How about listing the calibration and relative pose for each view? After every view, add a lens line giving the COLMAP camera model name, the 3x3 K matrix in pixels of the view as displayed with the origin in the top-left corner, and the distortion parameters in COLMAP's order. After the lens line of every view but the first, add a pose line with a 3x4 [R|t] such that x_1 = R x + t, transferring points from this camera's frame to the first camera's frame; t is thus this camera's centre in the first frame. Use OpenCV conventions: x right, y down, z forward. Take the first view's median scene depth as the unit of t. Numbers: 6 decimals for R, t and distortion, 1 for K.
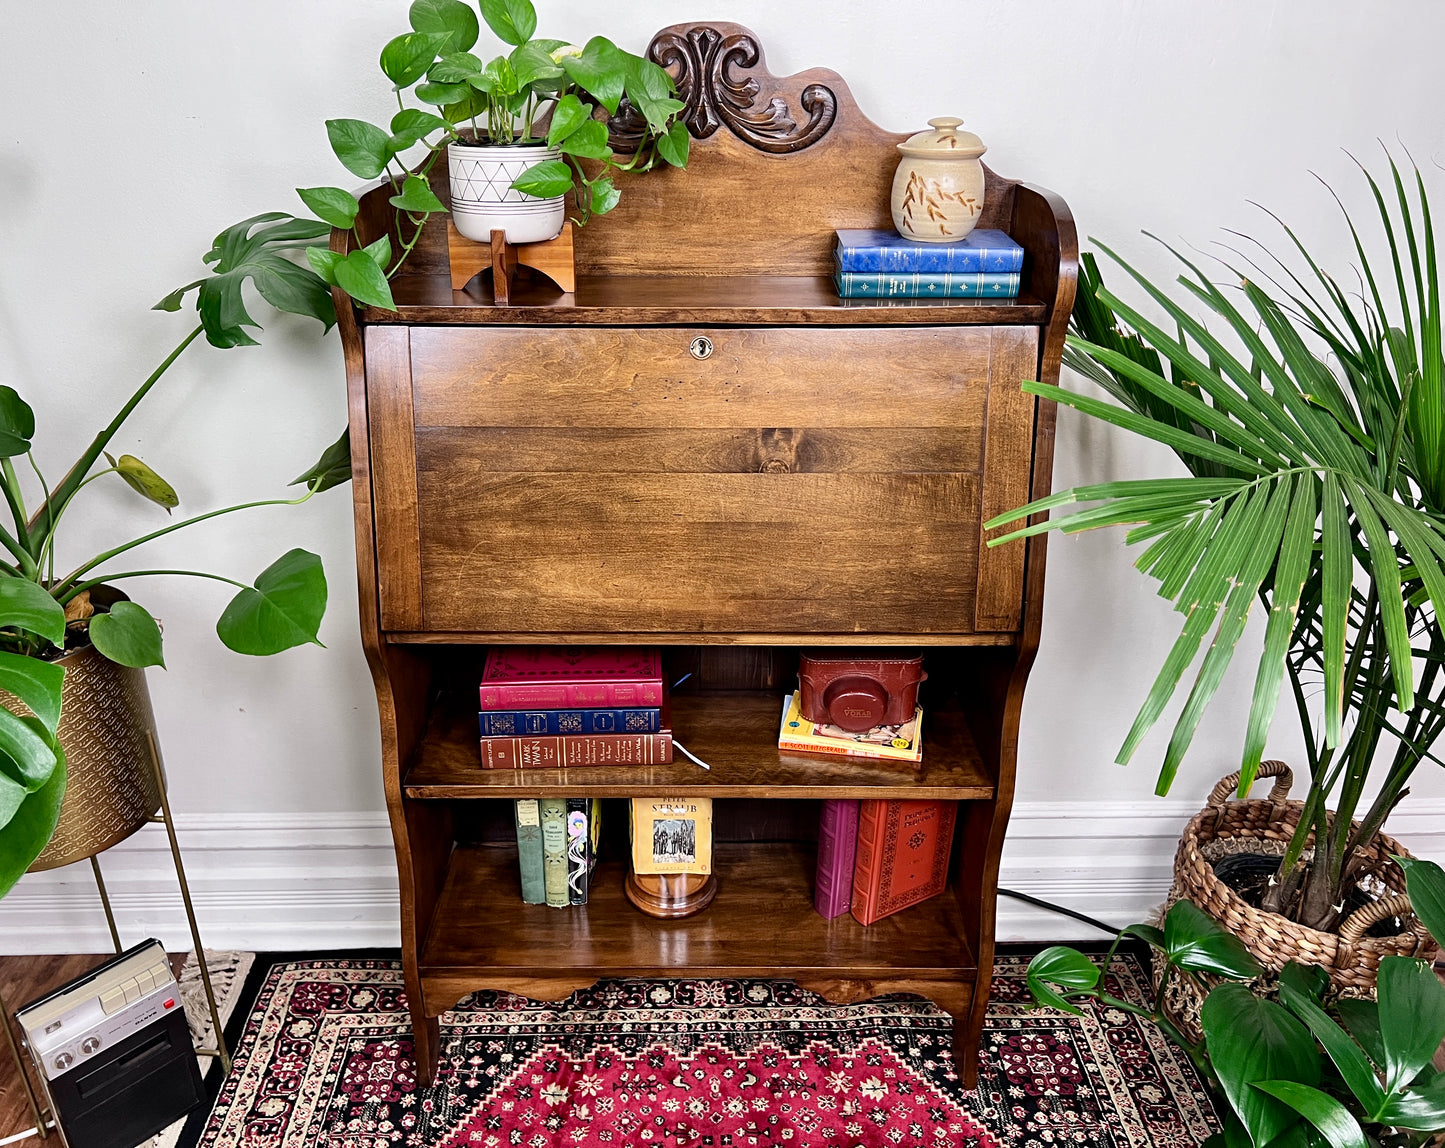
lens RADIAL K [[1153.6, 0, 692.8], [0, 1153.6, 572.6], [0, 0, 1]] dist [0.029953, -0.013988]
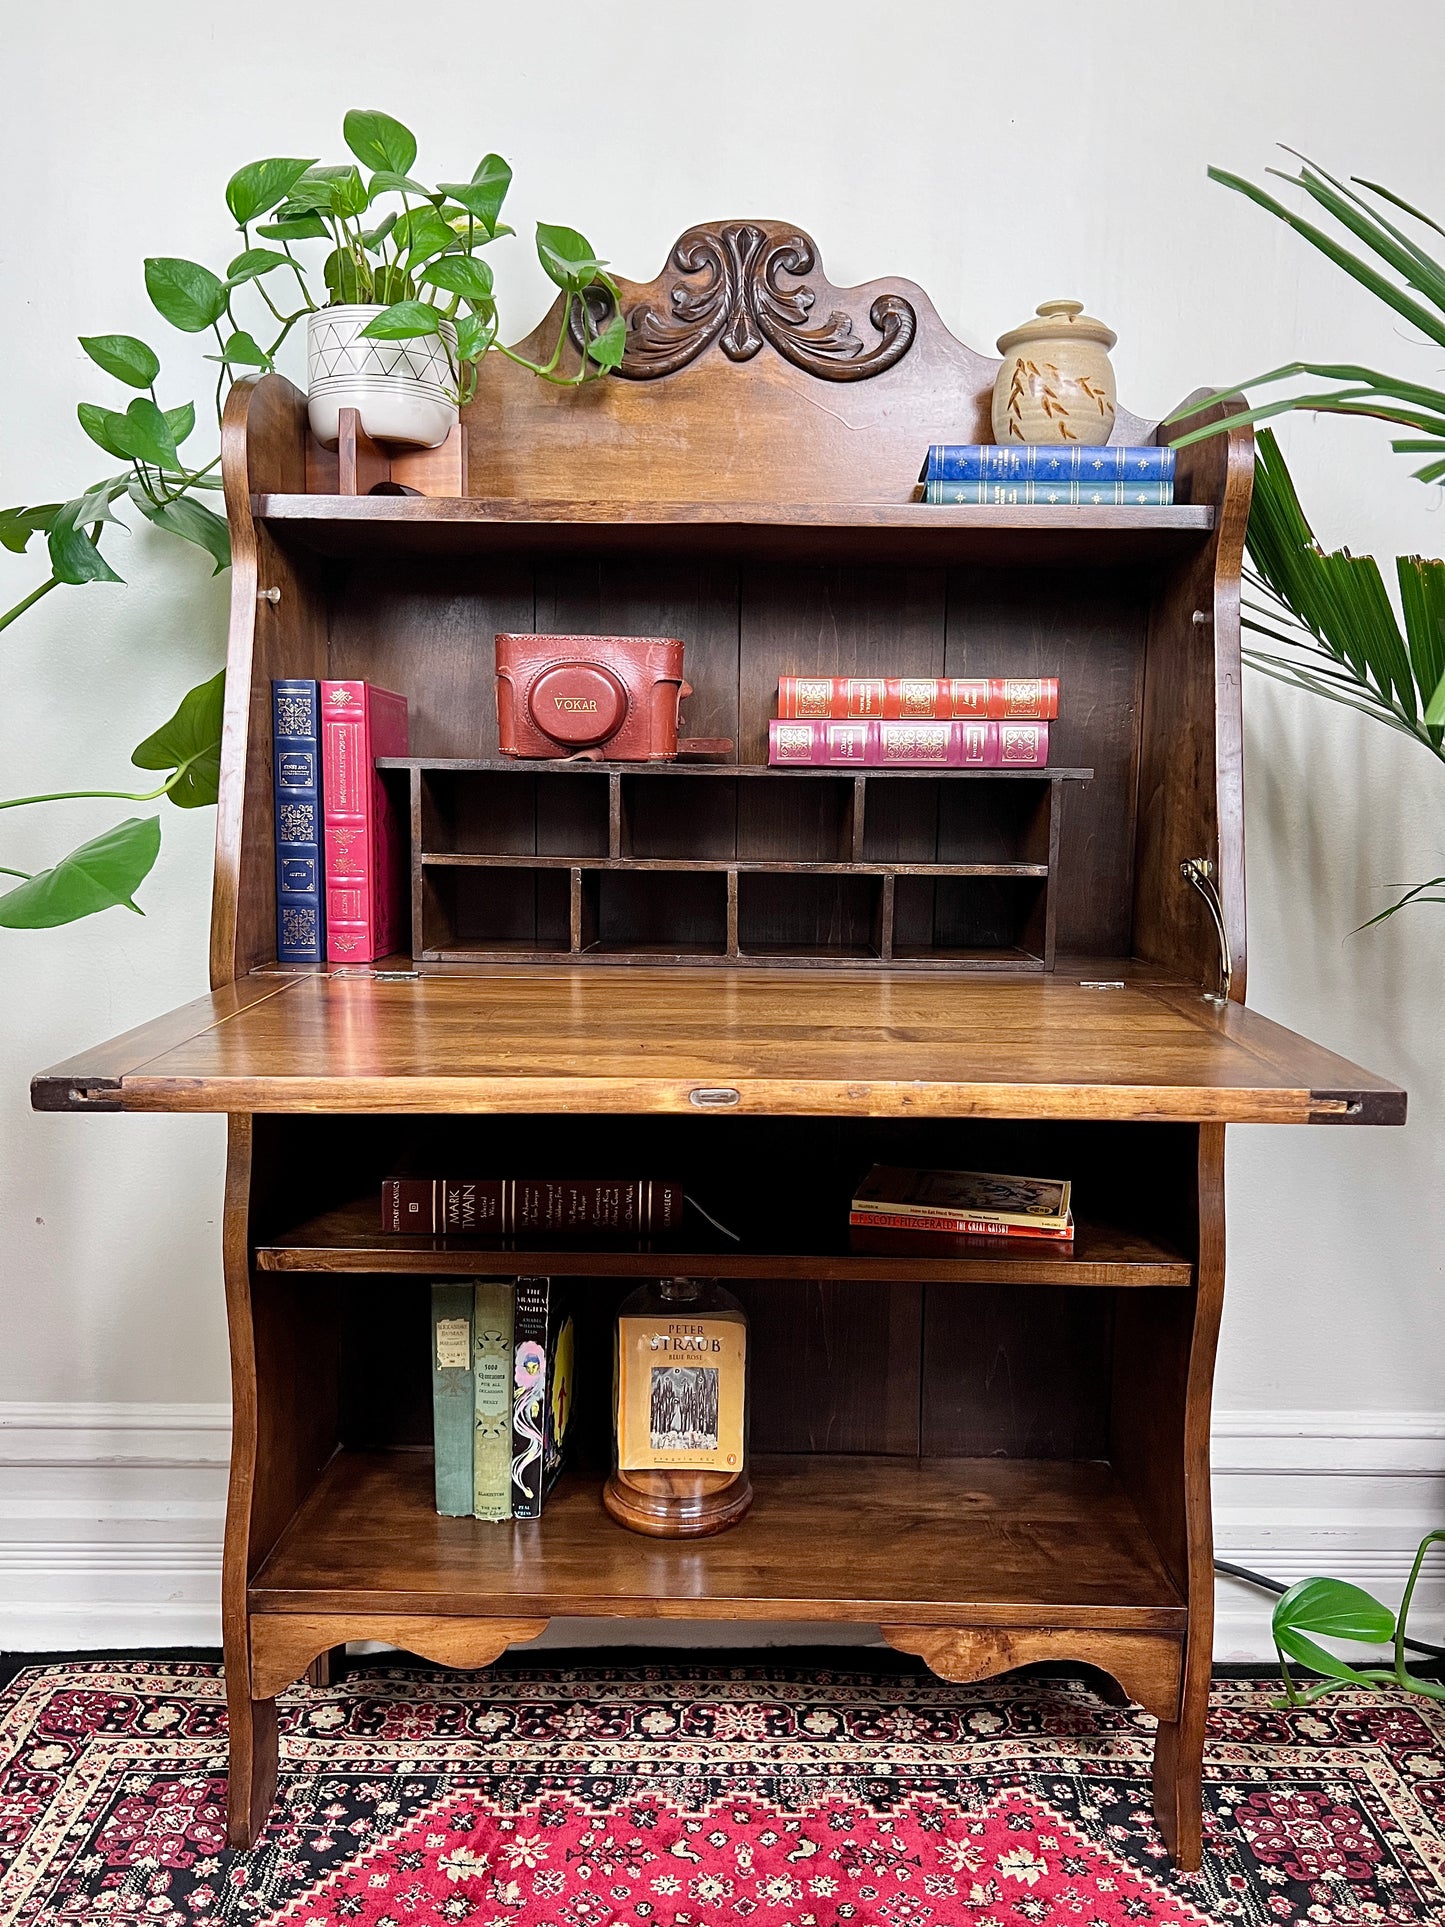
lens RADIAL K [[1436.9, 0, 743.0], [0, 1436.9, 970.3], [0, 0, 1]] dist [0.057897, -0.069965]
pose [[0.999891, 0.012817, -0.007330, 0.018138], [-0.014464, 0.949914, -0.312178, 0.251681], [0.002962, 0.312250, 0.949995, 0.182220]]
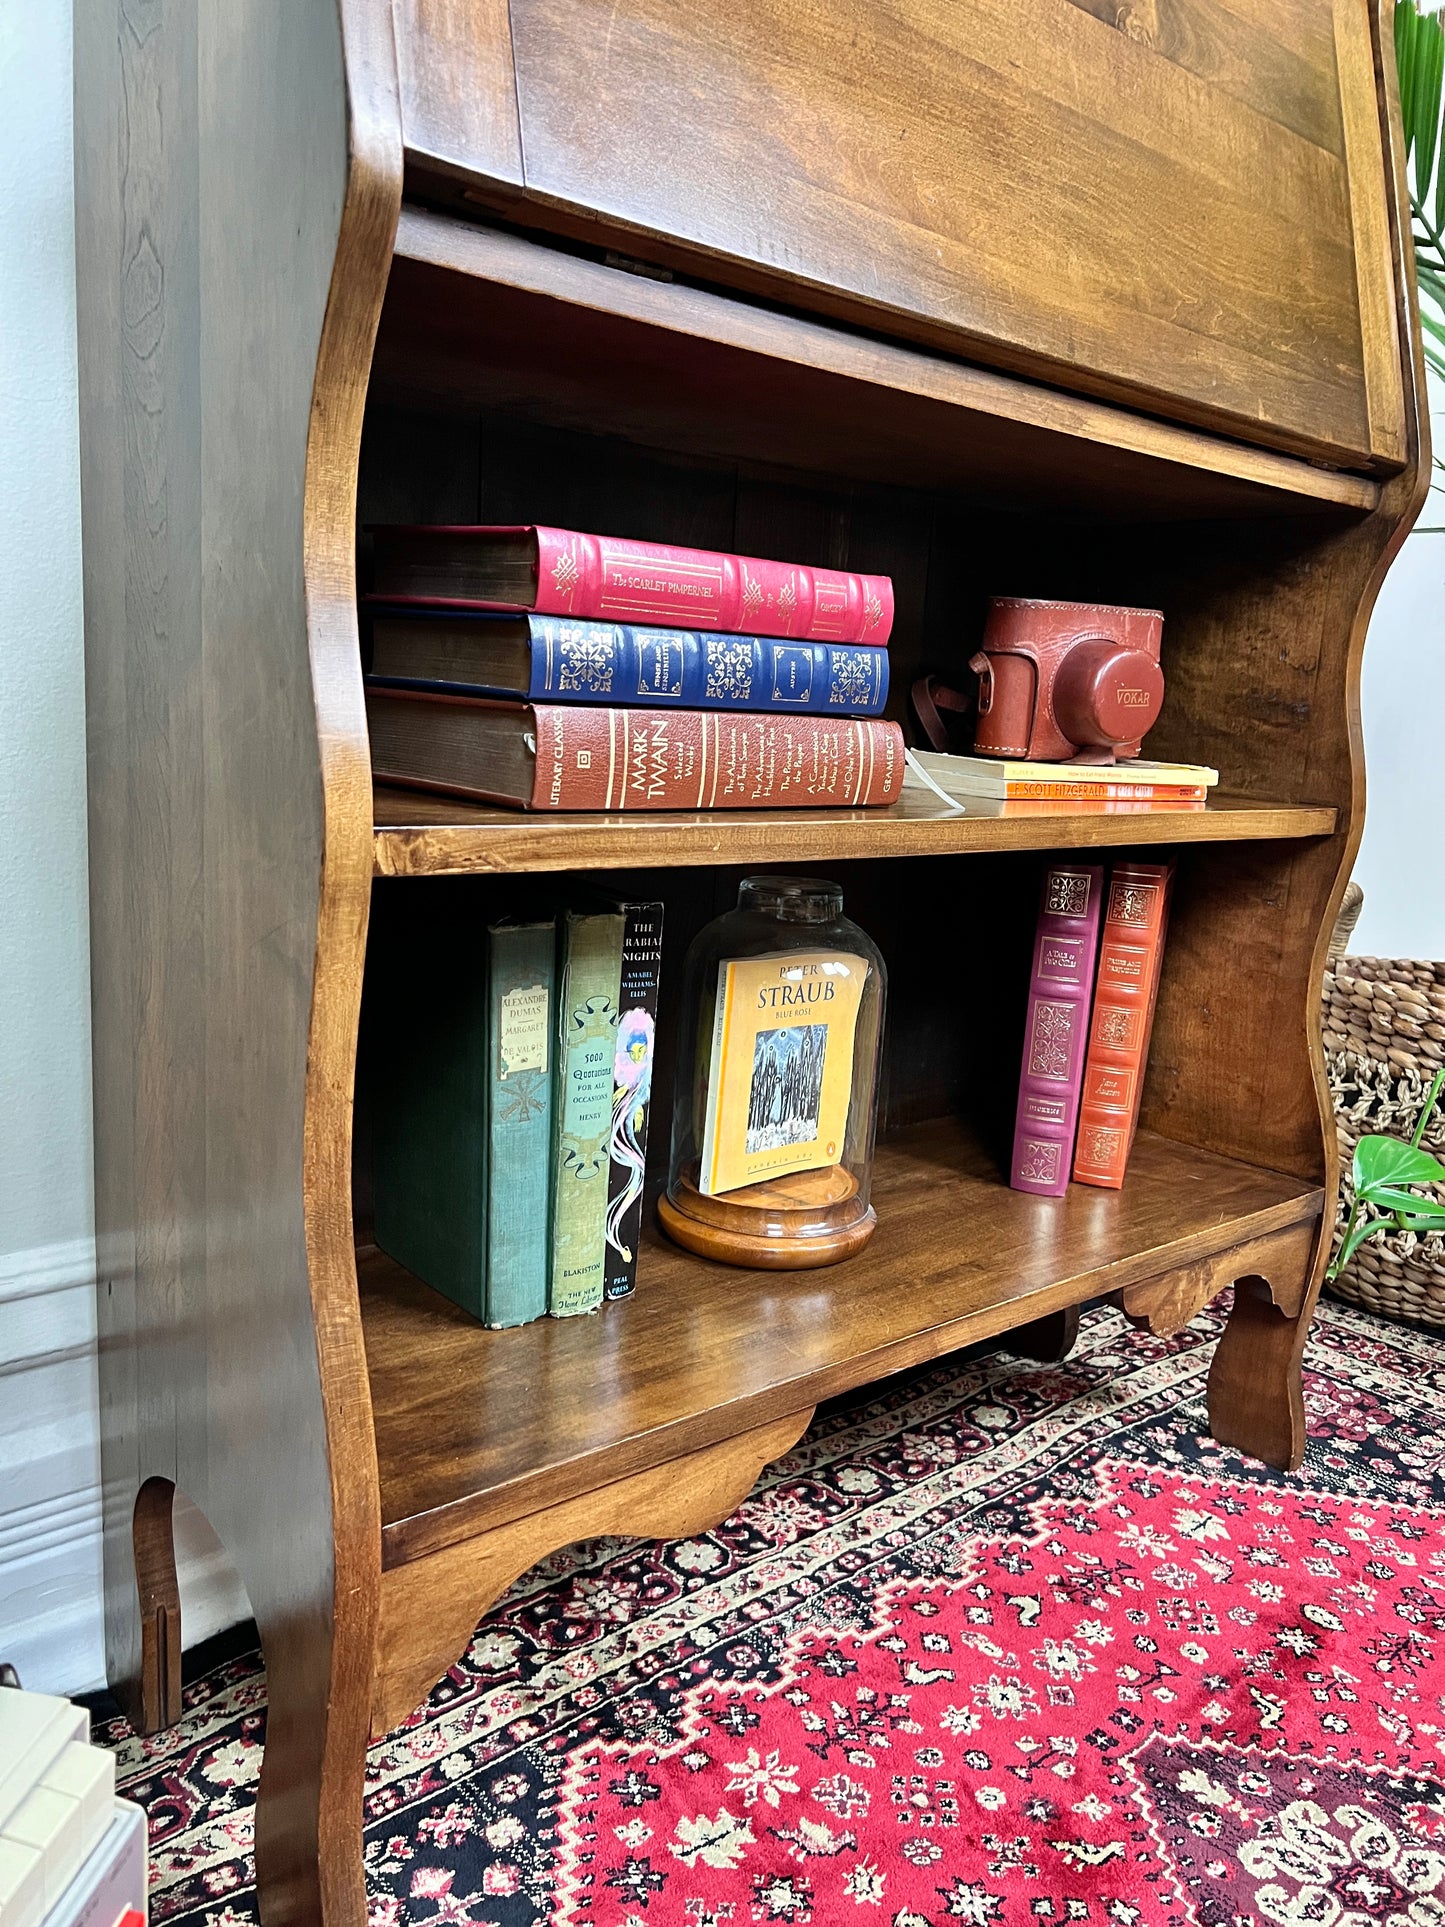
lens RADIAL K [[1444.4, 0, 729.0], [0, 1444.4, 947.1], [0, 0, 1]] dist [0.053537, -0.069349]
pose [[0.759518, -0.074630, 0.646191, -0.374646], [0.222785, 0.963162, -0.150619, 0.258309], [-0.611146, 0.258359, 0.748165, 0.598648]]
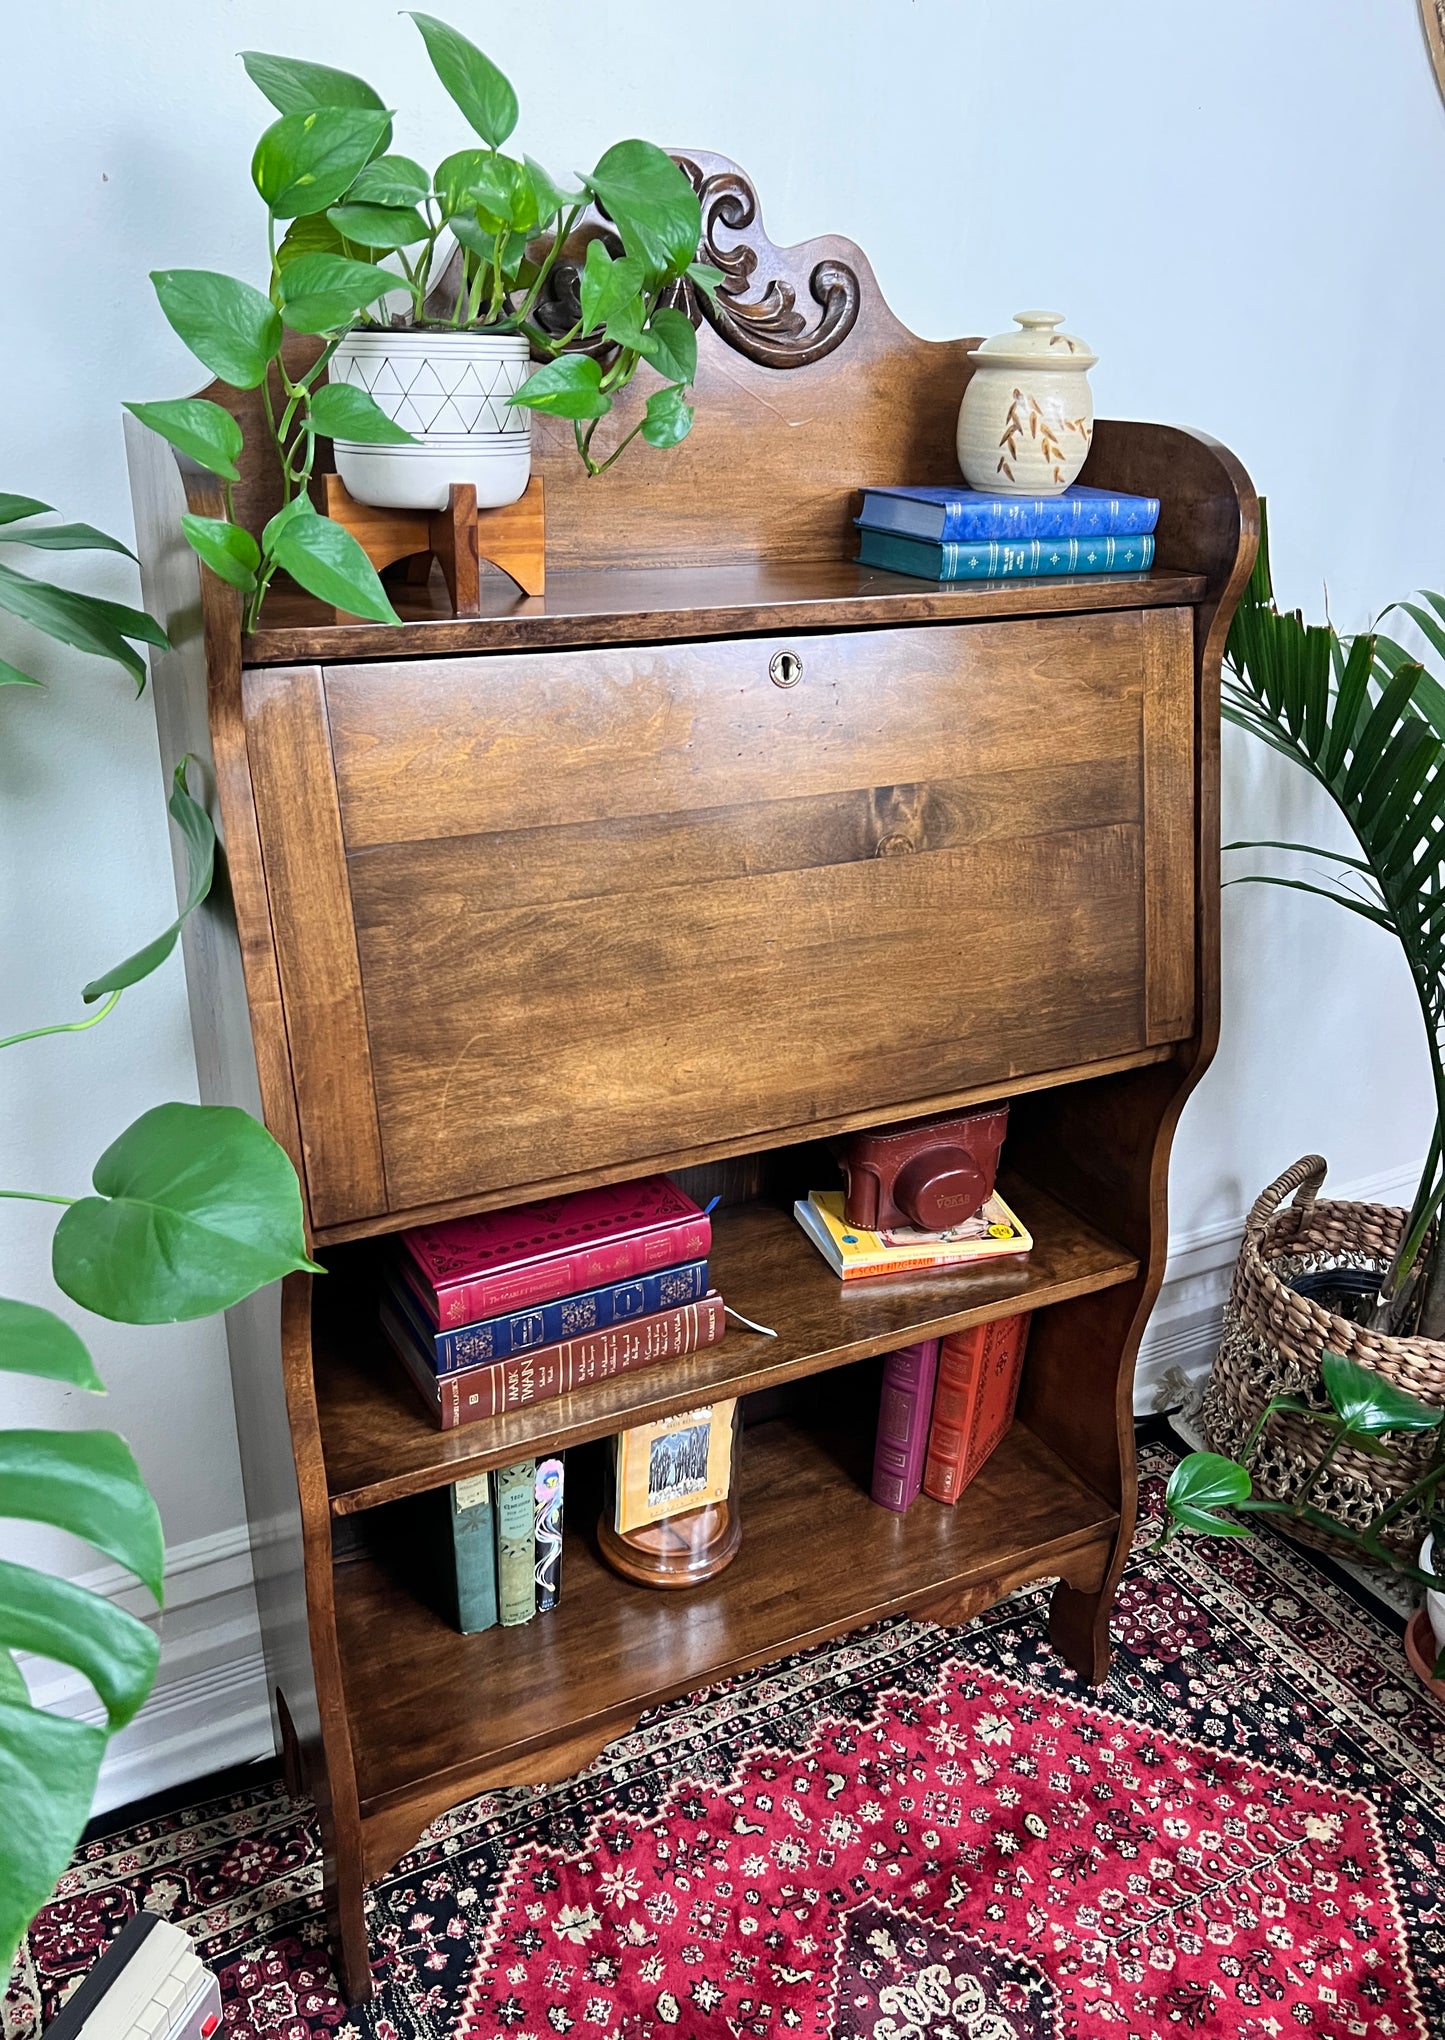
lens RADIAL K [[1521.5, 0, 677.0], [0, 1521.5, 1032.0], [0, 0, 1]] dist [0.043572, -0.043862]
pose [[0.896439, -0.165737, 0.411009, -0.324898], [0.168757, 0.985225, 0.029215, -0.027665], [-0.409779, 0.043172, 0.911163, 0.219422]]
